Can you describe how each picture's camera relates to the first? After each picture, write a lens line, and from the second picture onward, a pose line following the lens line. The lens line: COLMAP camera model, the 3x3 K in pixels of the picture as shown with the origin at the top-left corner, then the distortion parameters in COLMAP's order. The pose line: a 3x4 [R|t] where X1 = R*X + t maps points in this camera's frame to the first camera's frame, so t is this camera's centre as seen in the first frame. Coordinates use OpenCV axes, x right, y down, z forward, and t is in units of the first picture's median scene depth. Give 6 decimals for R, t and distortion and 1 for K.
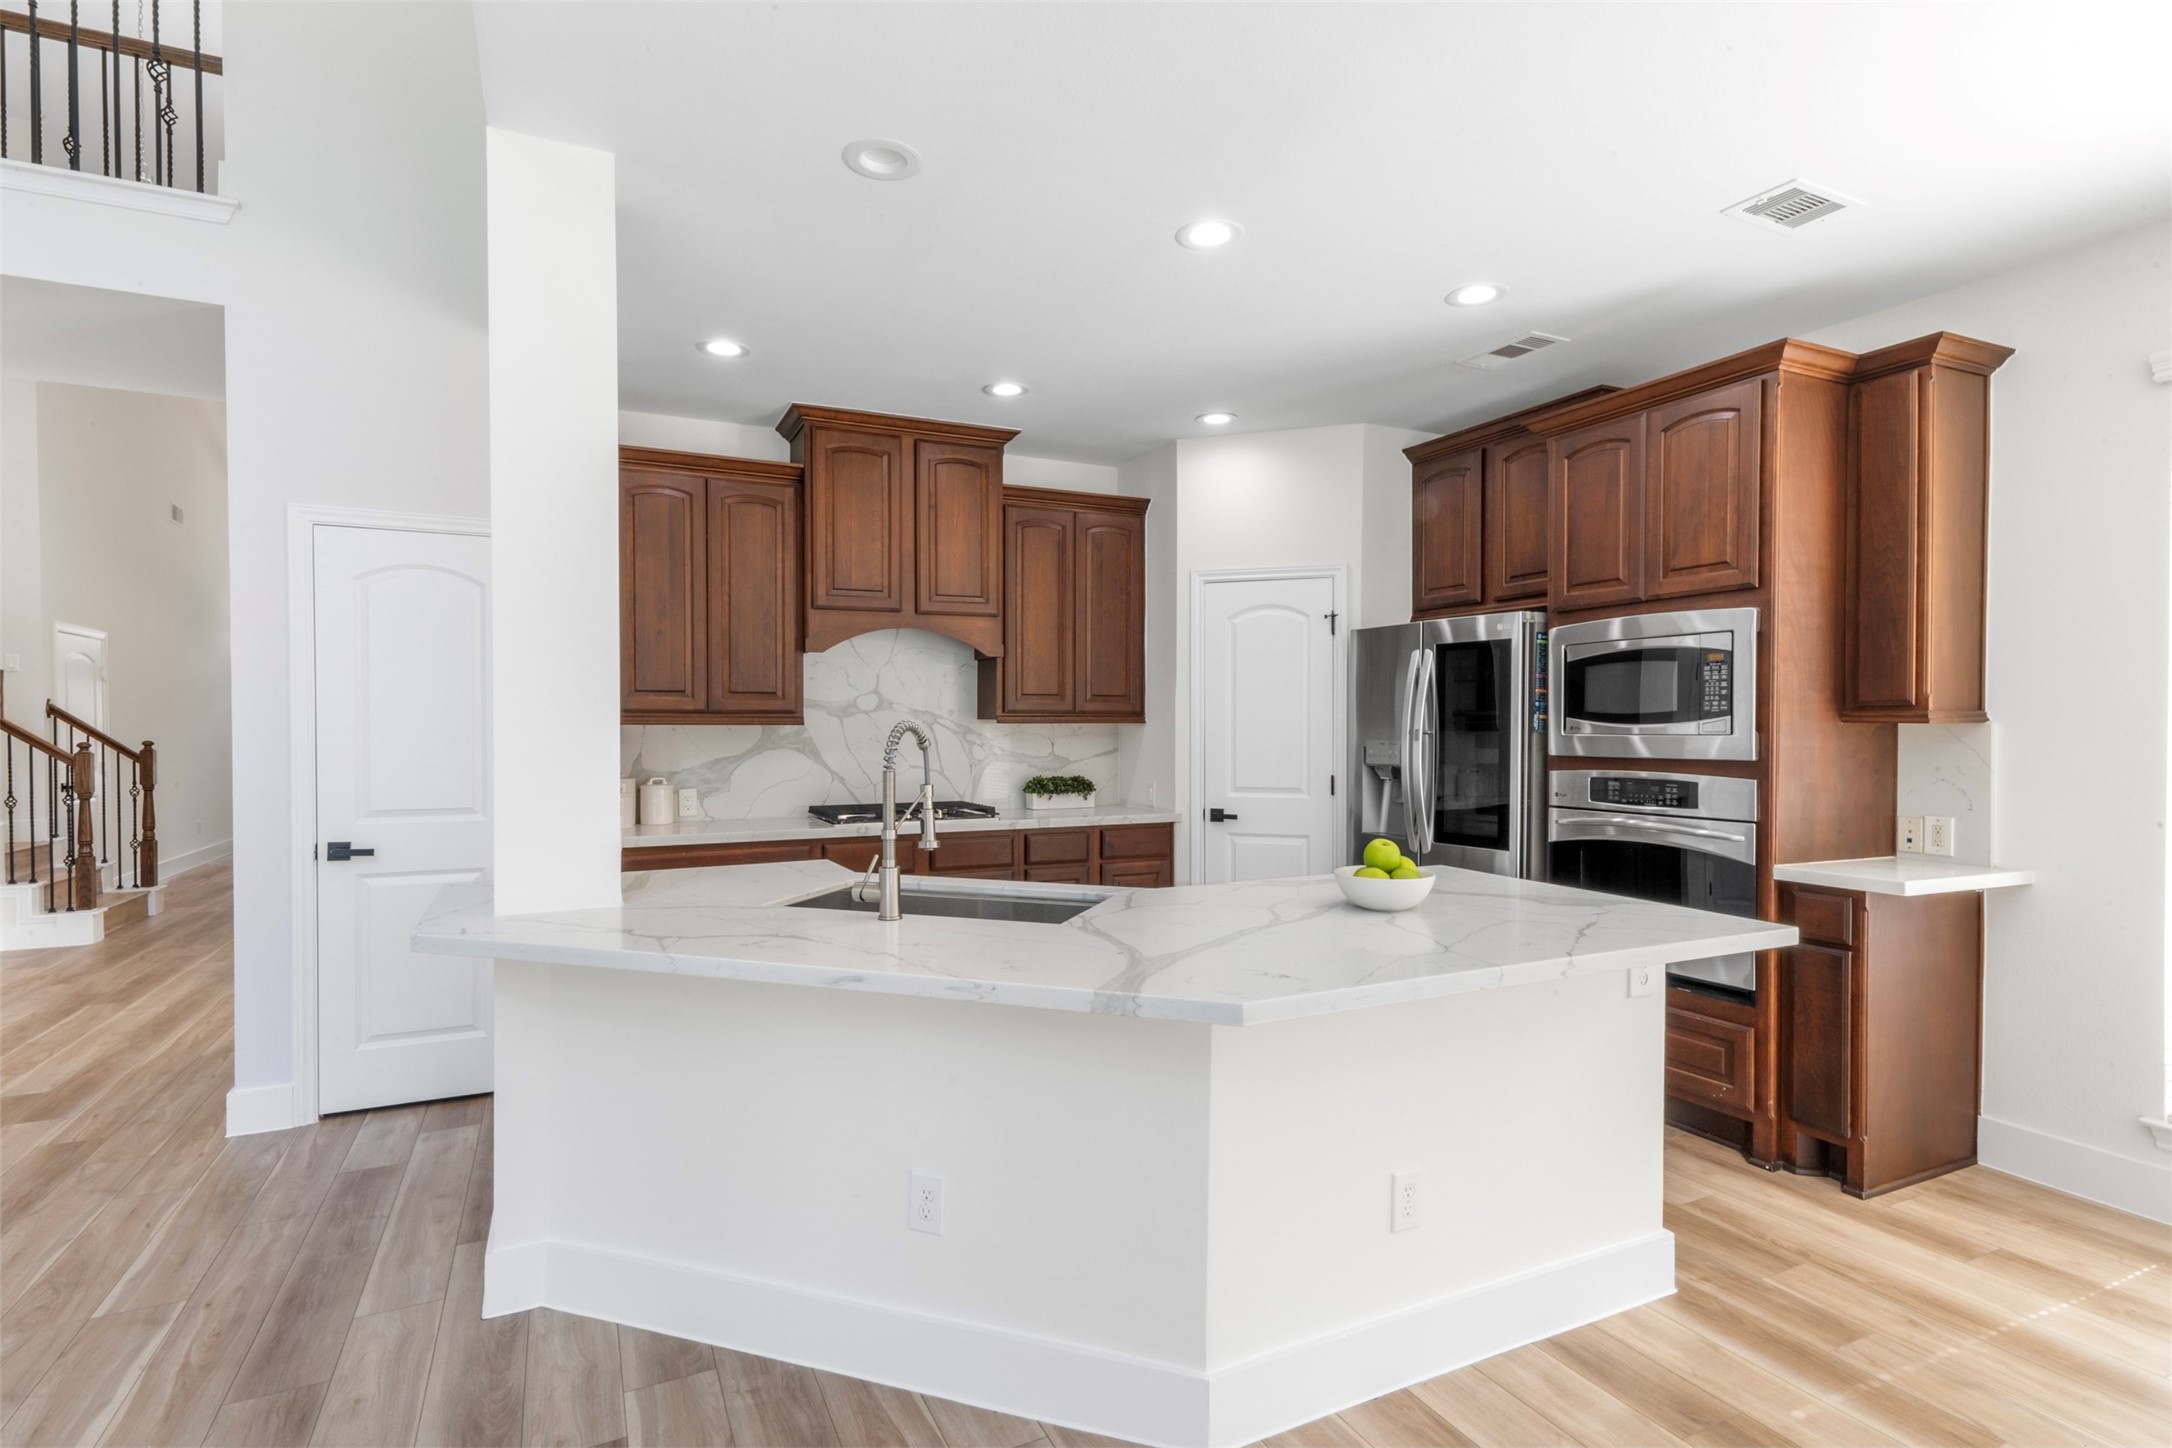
lens RADIAL K [[1061.6, 0, 1072.2], [0, 1061.6, 730.4], [0, 0, 1]] dist [0.017316, 0.000137]
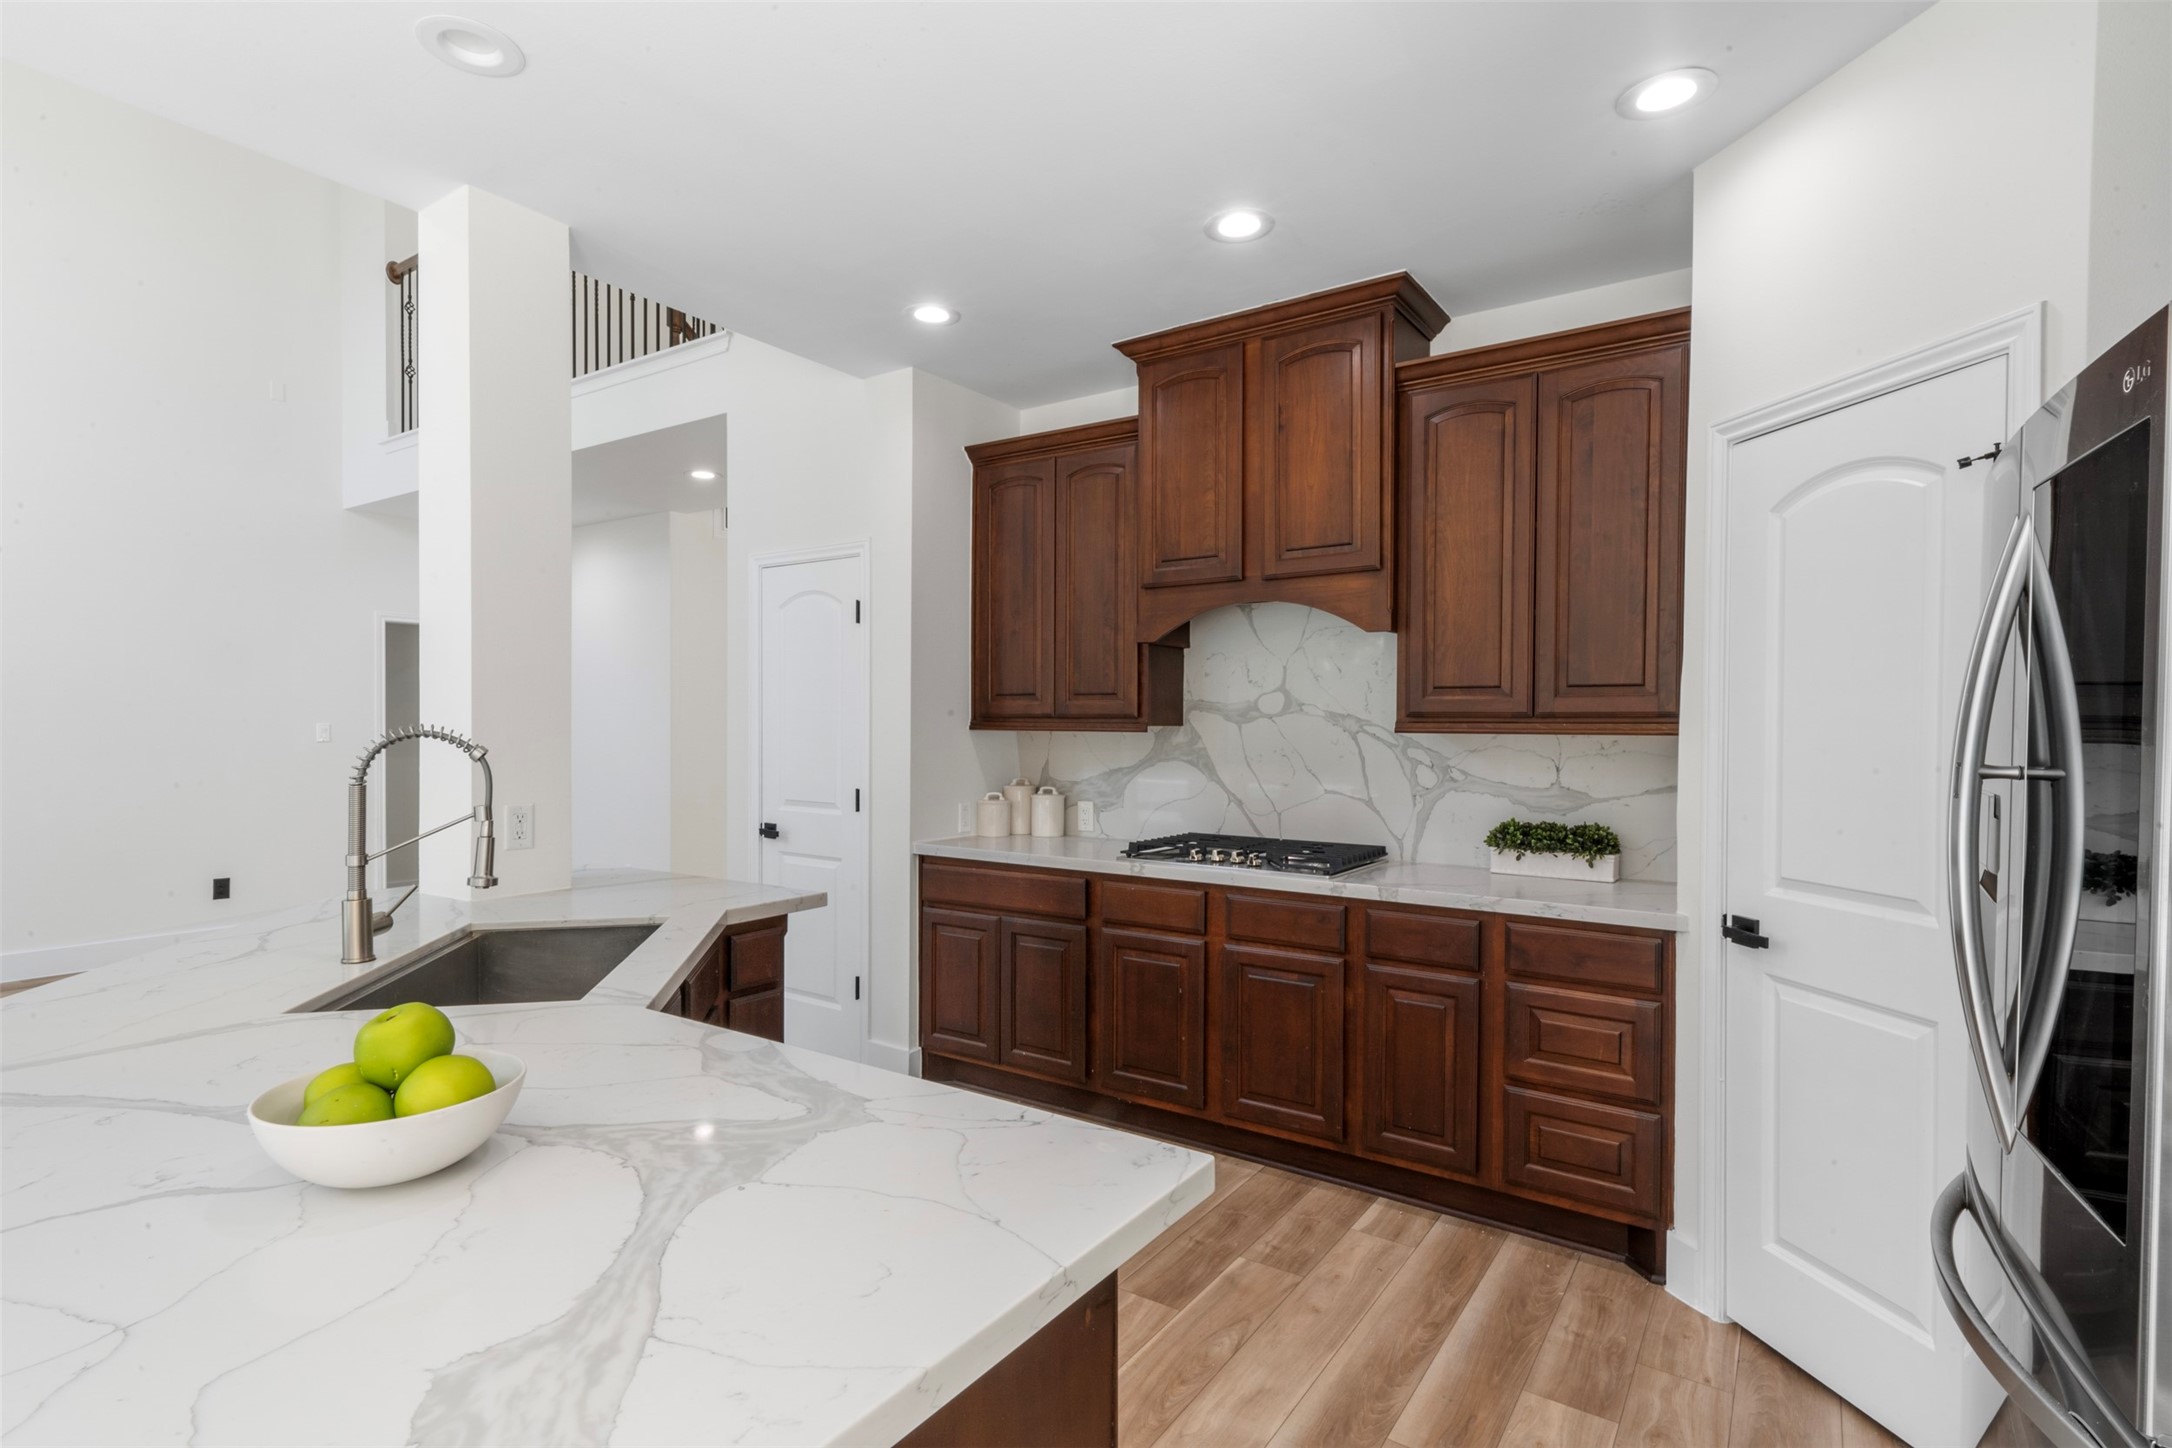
lens RADIAL K [[1061.6, 0, 1077.4], [0, 1061.6, 735.4], [0, 0, 1]] dist [0.017316, 0.000137]
pose [[0.494276, 0.012384, -0.869217, 0.424367], [-0.011958, 0.999901, 0.007446, -0.008018], [0.869223, 0.006714, 0.494375, 0.535435]]
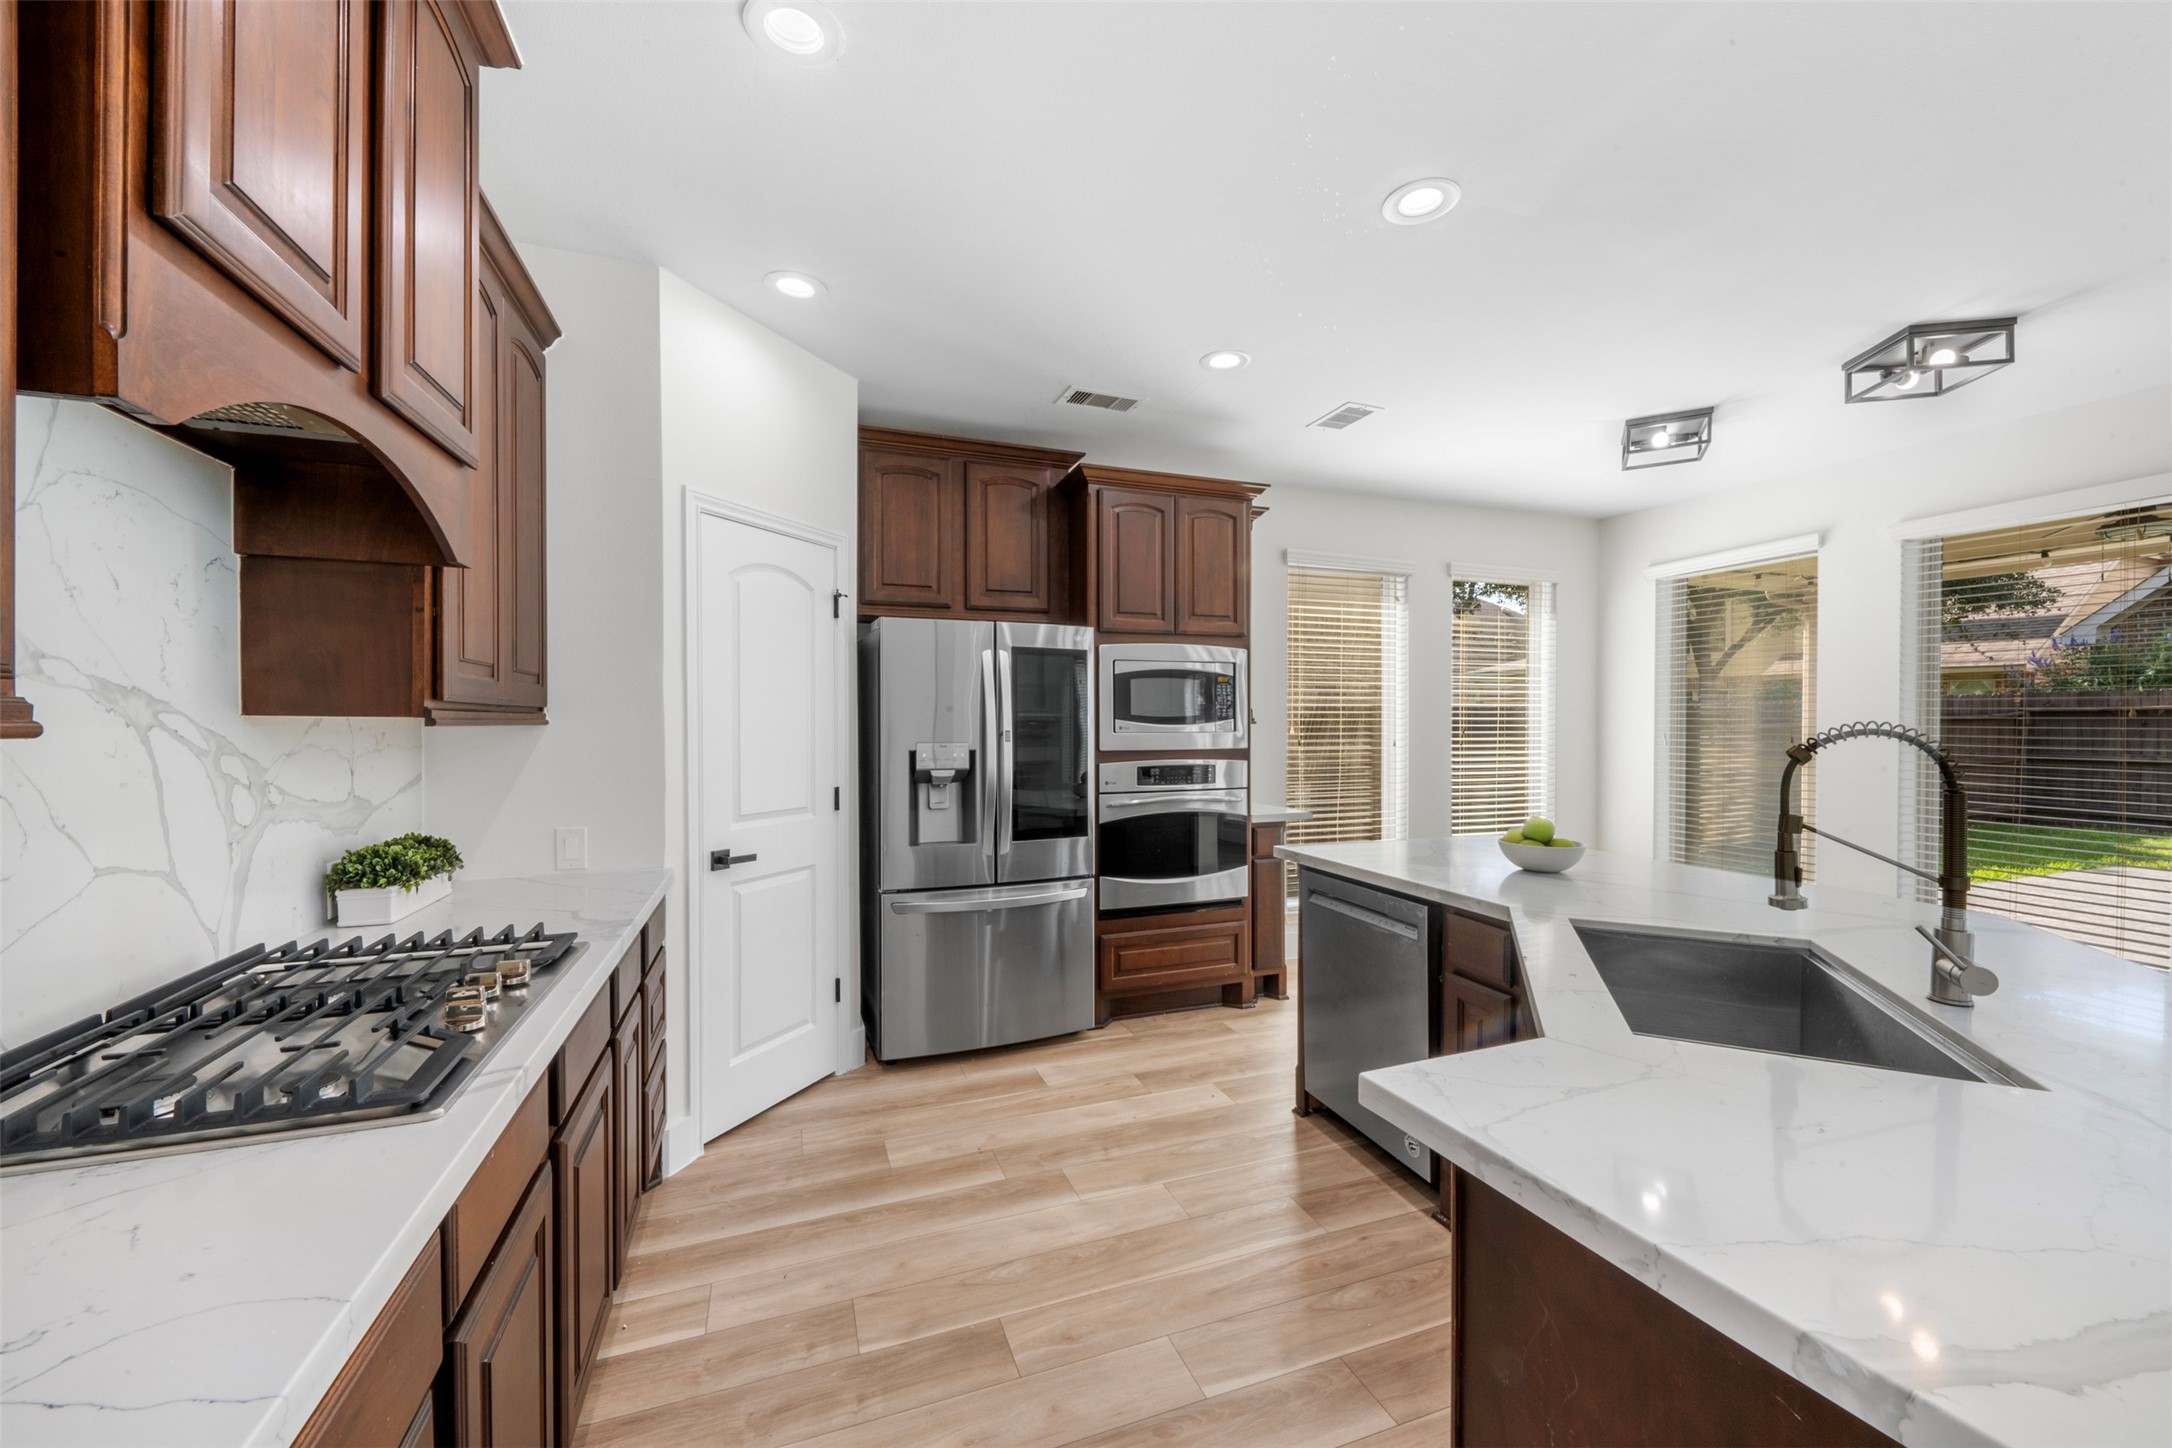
lens RADIAL K [[821.1, 0, 1083.4], [0, 821.1, 725.6], [0, 0, 1]] dist [-0.000058, 0.000047]
pose [[0.090977, -0.001932, 0.995851, -0.384652], [0.008512, 0.999963, 0.001162, -0.005064], [-0.995817, 0.008371, 0.090990, 0.761422]]
